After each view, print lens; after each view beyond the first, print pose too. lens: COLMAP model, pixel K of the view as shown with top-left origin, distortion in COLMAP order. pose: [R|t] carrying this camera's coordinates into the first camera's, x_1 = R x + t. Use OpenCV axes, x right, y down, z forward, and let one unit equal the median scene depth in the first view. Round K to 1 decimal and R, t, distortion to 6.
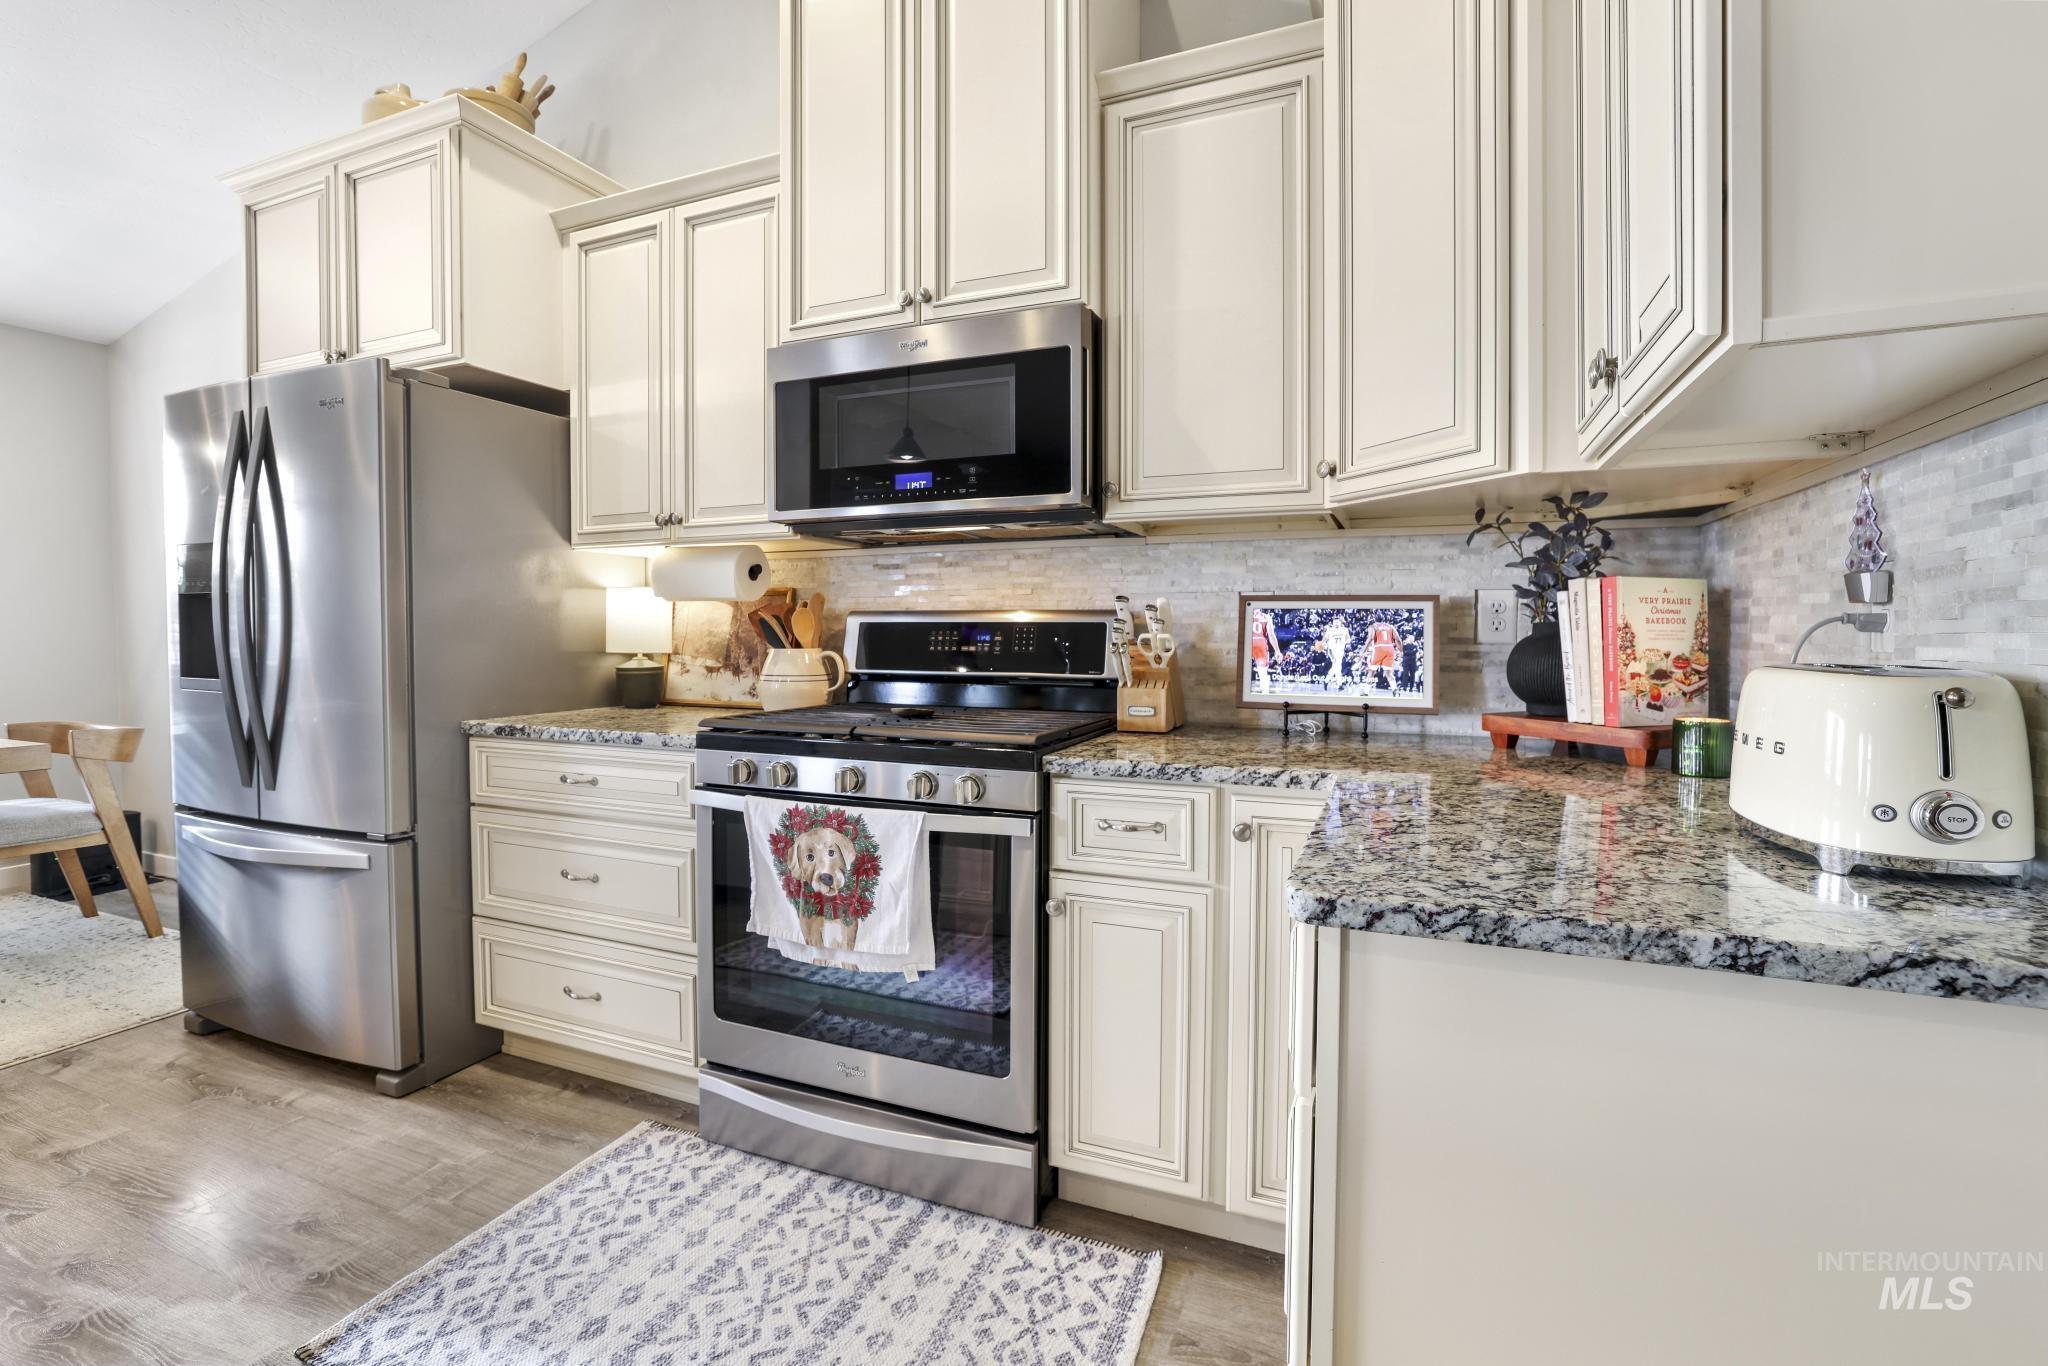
lens RADIAL K [[878.5, 0, 1013.3], [0, 878.5, 654.0], [0, 0, 1]] dist [-0.049684, 0.019021]
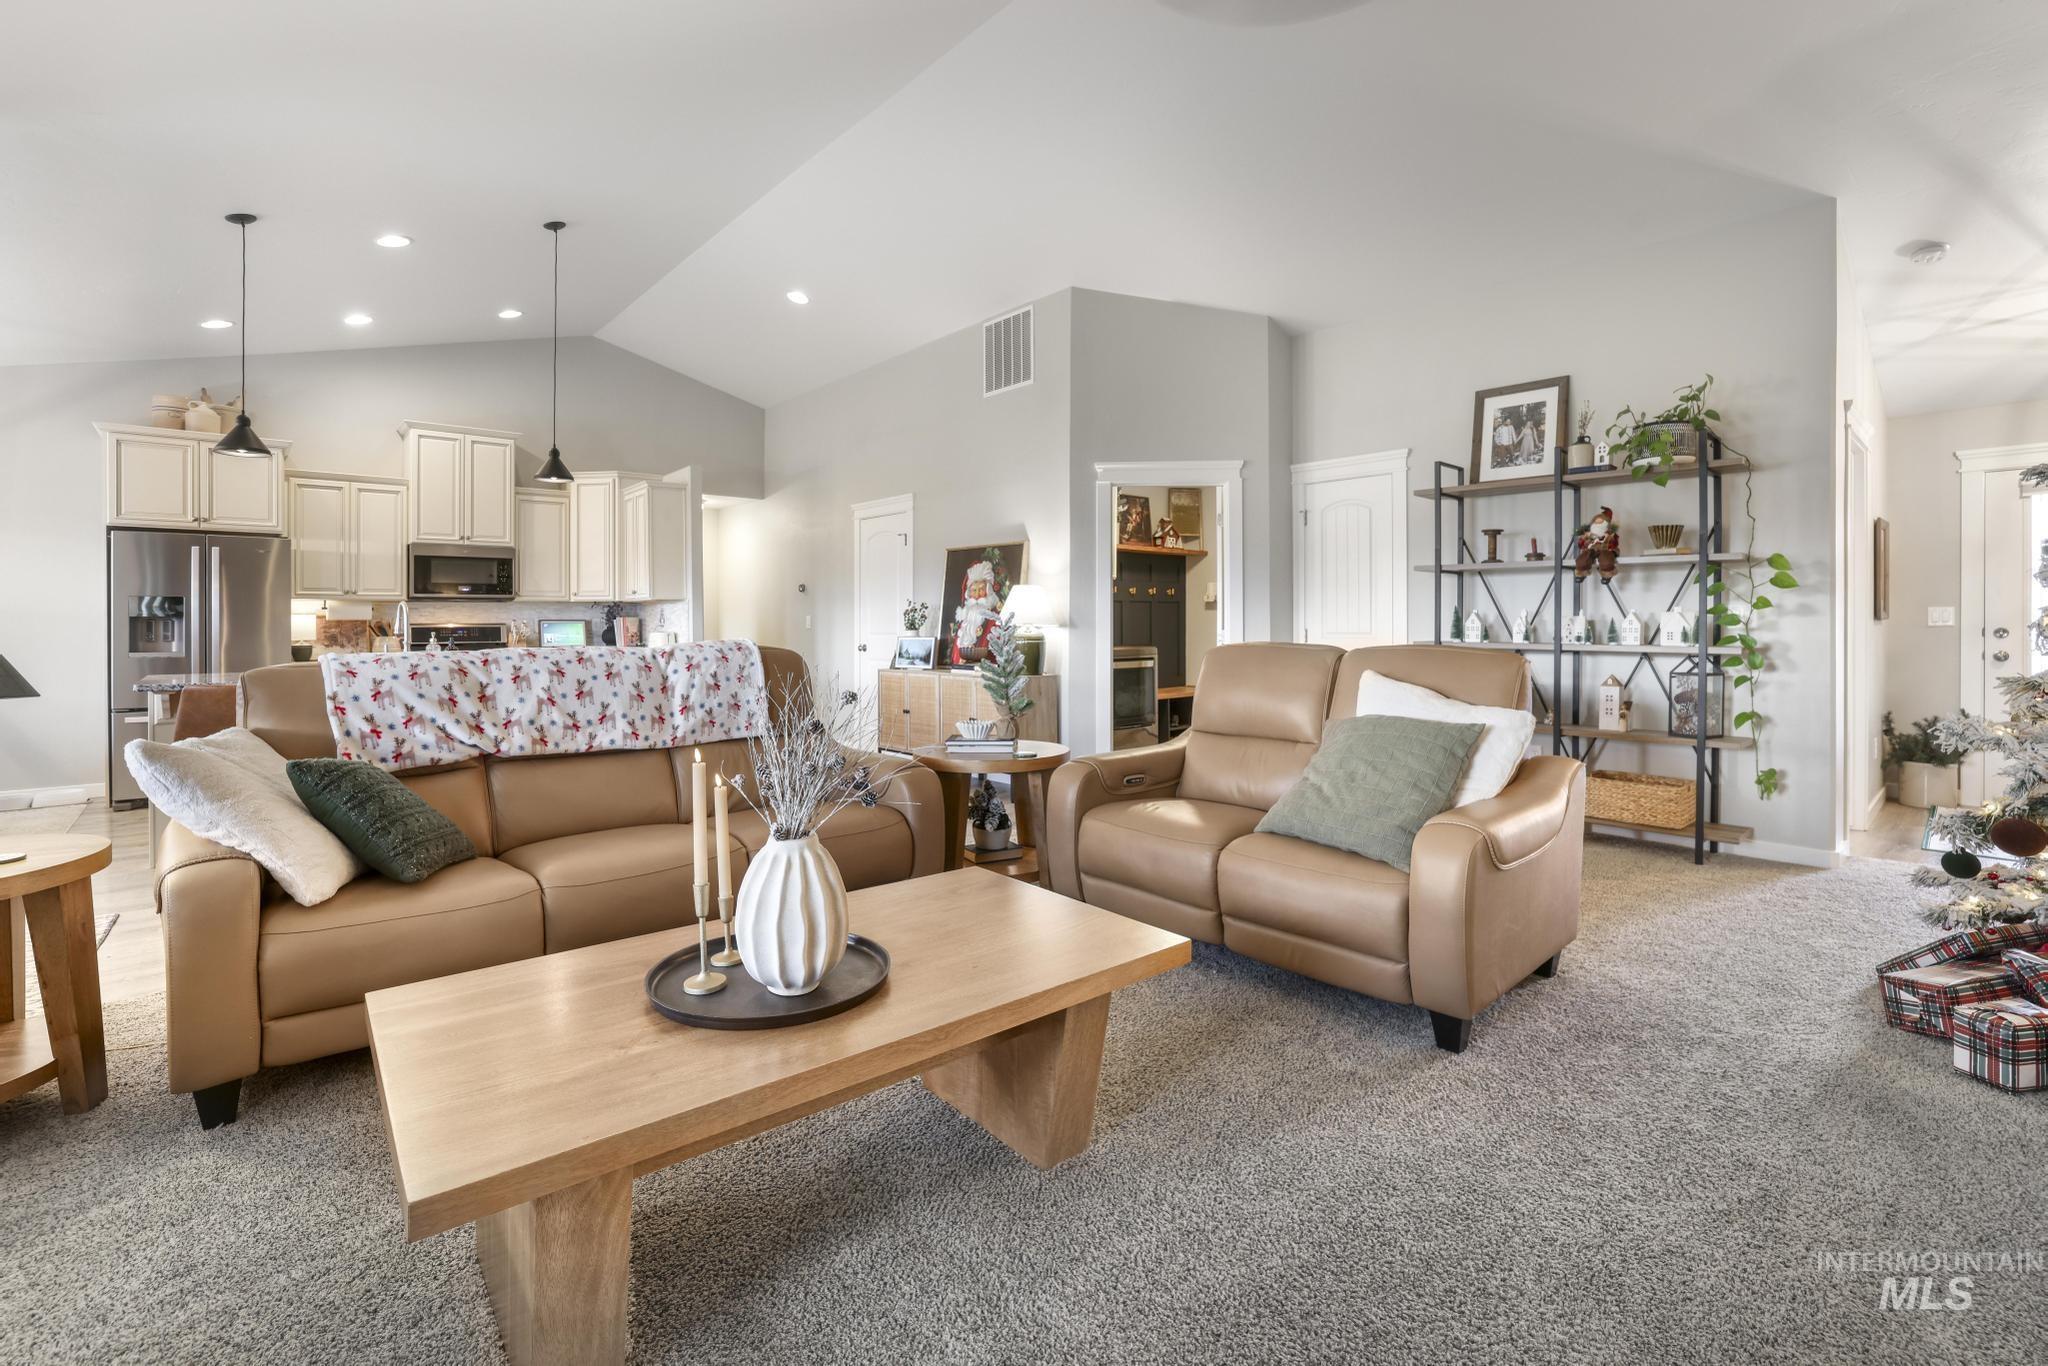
lens RADIAL K [[848.2, 0, 923.0], [0, 848.2, 610.8], [0, 0, 1]] dist [-0.002064, 0.015507]
pose [[0.462122, 0.010748, 0.886751, -2.448222], [0.033984, 0.998977, -0.029819, 0.068019], [-0.886165, 0.043916, 0.461284, -2.399363]]
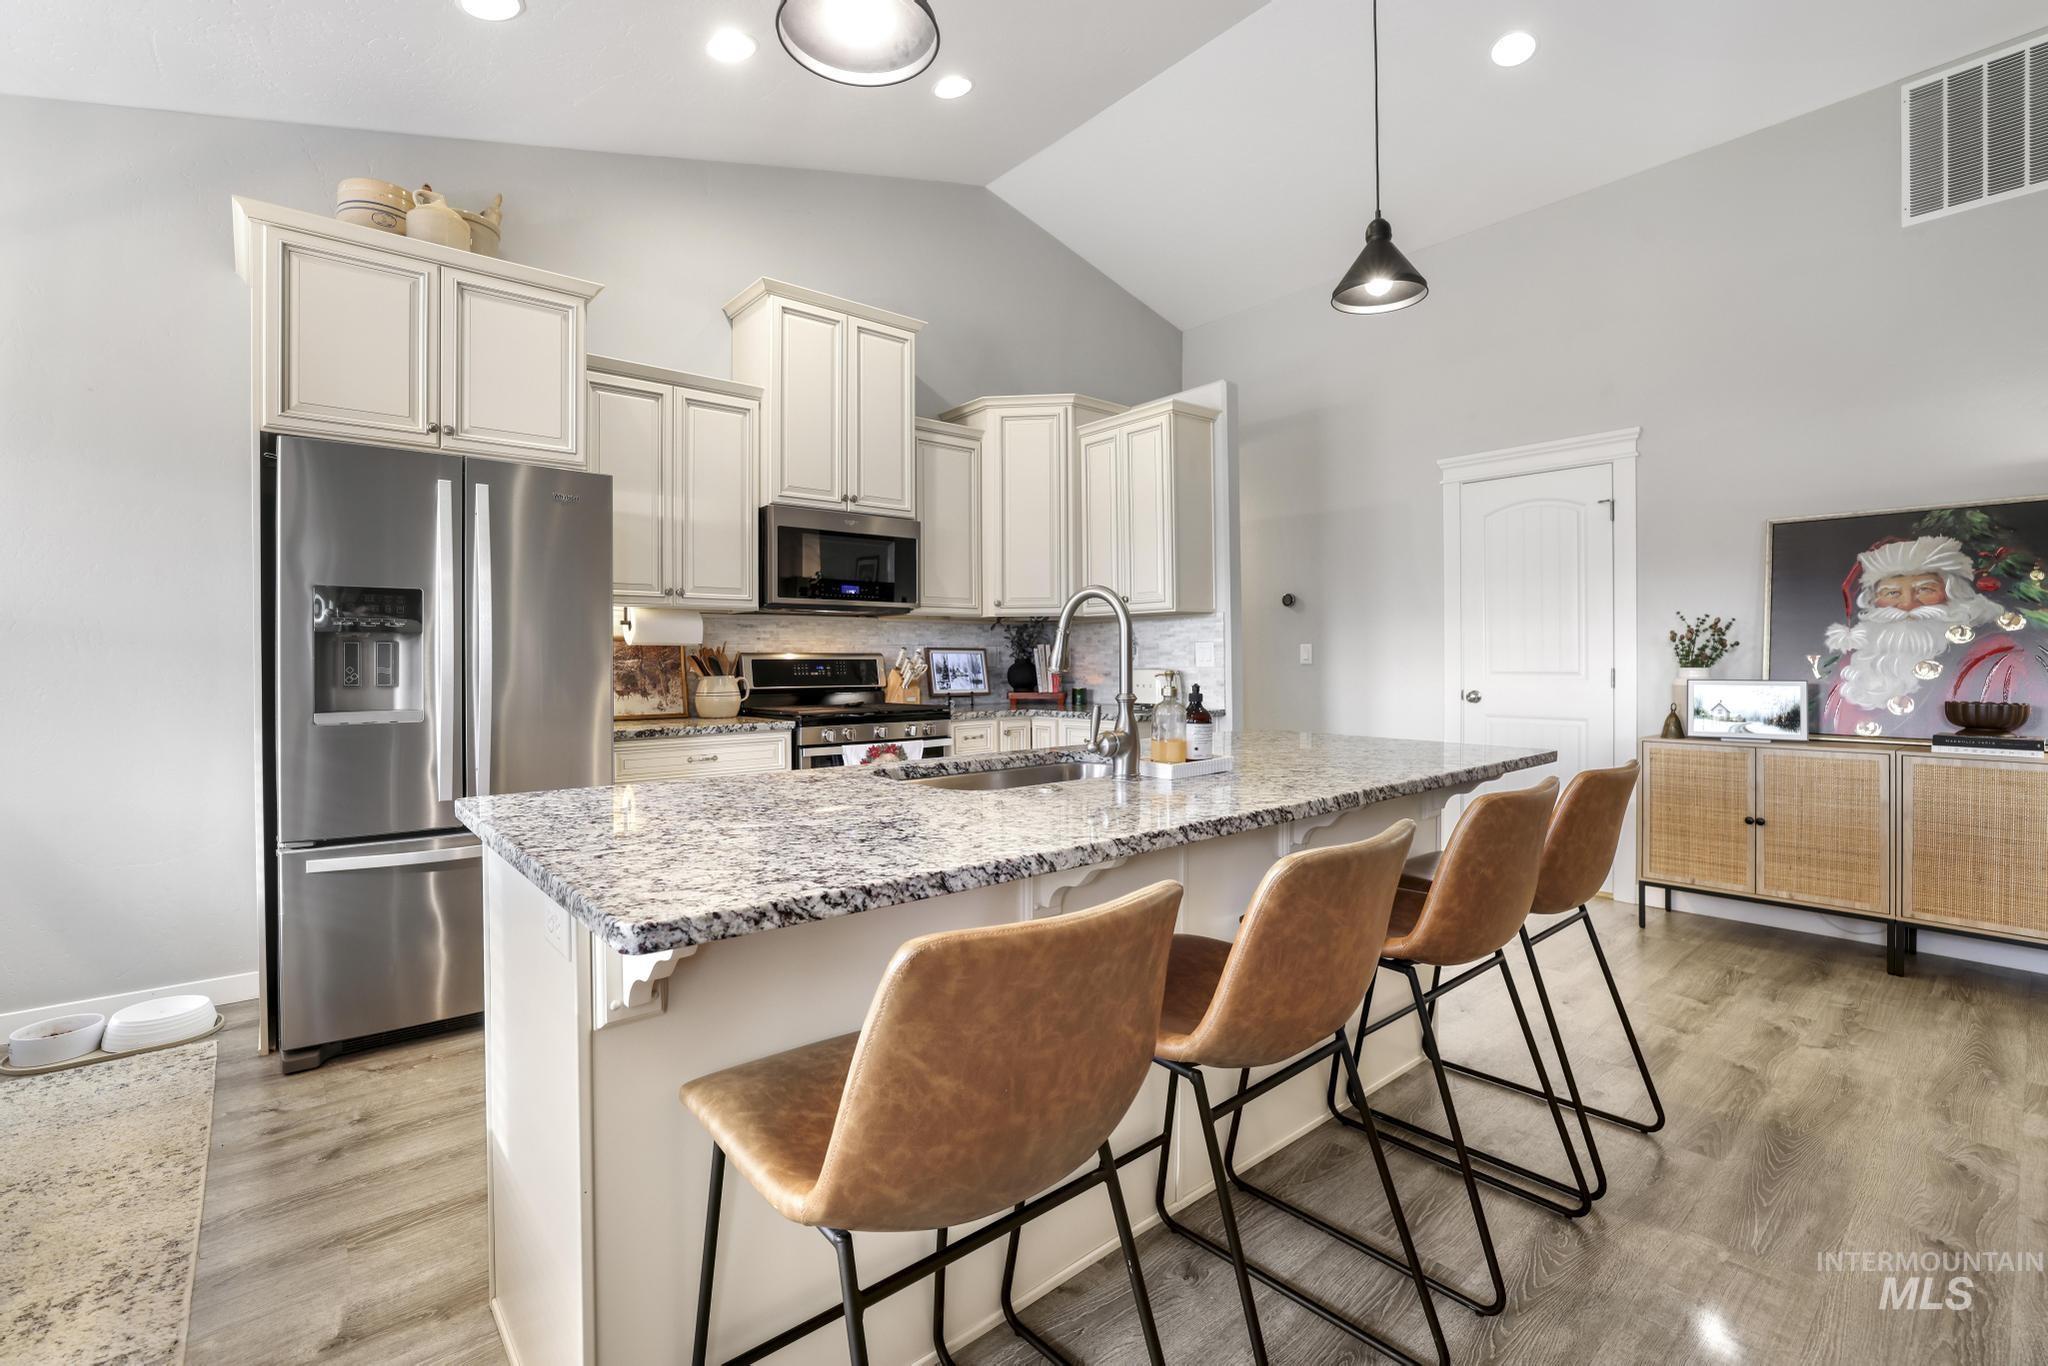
lens RADIAL K [[878.5, 0, 1013.3], [0, 878.5, 654.0], [0, 0, 1]] dist [-0.049684, 0.019021]
pose [[0.450776, 0.004168, 0.892628, -1.809061], [0.031023, 0.999312, -0.020332, 0.003754], [-0.892098, 0.036858, 0.450336, -0.250643]]
